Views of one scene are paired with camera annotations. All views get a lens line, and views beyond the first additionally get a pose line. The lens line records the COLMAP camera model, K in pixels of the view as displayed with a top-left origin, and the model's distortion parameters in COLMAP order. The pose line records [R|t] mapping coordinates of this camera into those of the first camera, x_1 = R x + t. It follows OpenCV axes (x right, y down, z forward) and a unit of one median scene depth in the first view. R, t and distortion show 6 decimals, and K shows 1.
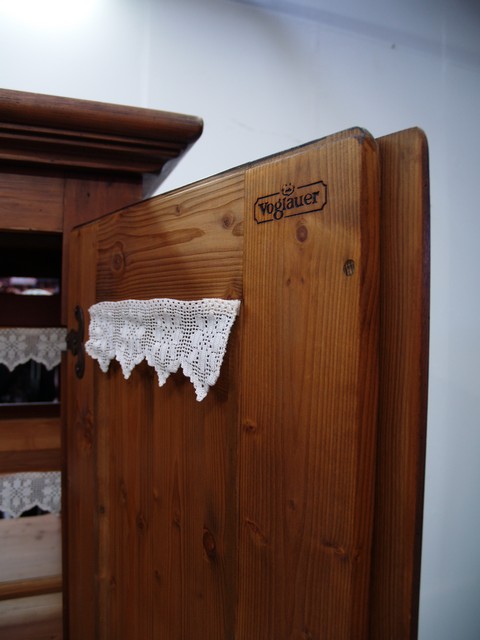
lens RADIAL K [[513.6, 0, 236.2], [0, 513.6, 316.0], [0, 0, 1]] dist [-0.127695, 0.077011]
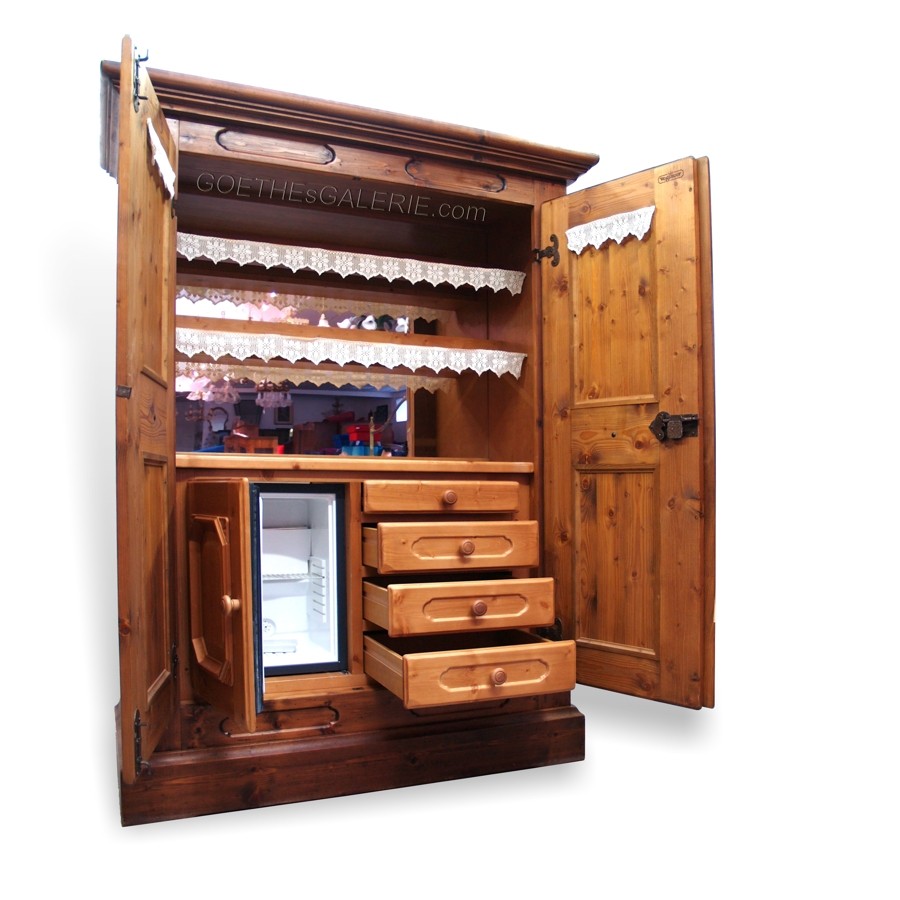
lens RADIAL K [[769.3, 0, 459.9], [0, 769.3, 439.4], [0, 0, 1]] dist [-0.078393, 0.018302]
pose [[0.994459, -0.011943, 0.104449, -1.822226], [0.015861, 0.999198, -0.036766, 1.680798], [-0.103926, 0.038219, 0.993850, -3.815194]]
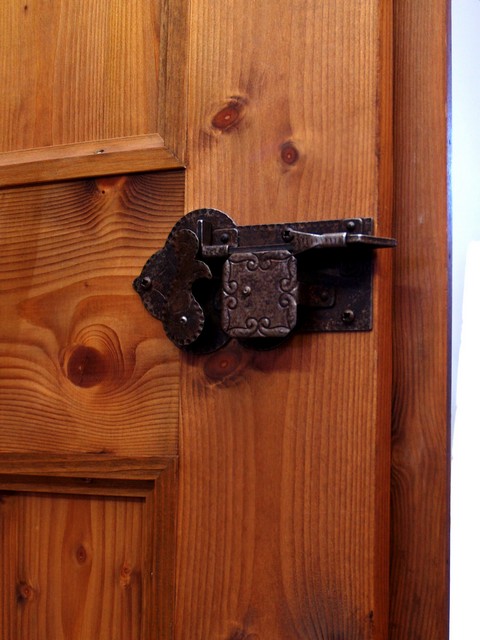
lens RADIAL K [[1132.4, 0, 239.9], [0, 1132.4, 317.8], [0, 0, 1]] dist [-0.086395, 0.000000]
pose [[0.914675, 0.044288, 0.401757, -0.553225], [-0.010335, 0.996217, -0.086289, 1.616723], [-0.404058, 0.074774, 0.911672, -0.427752]]
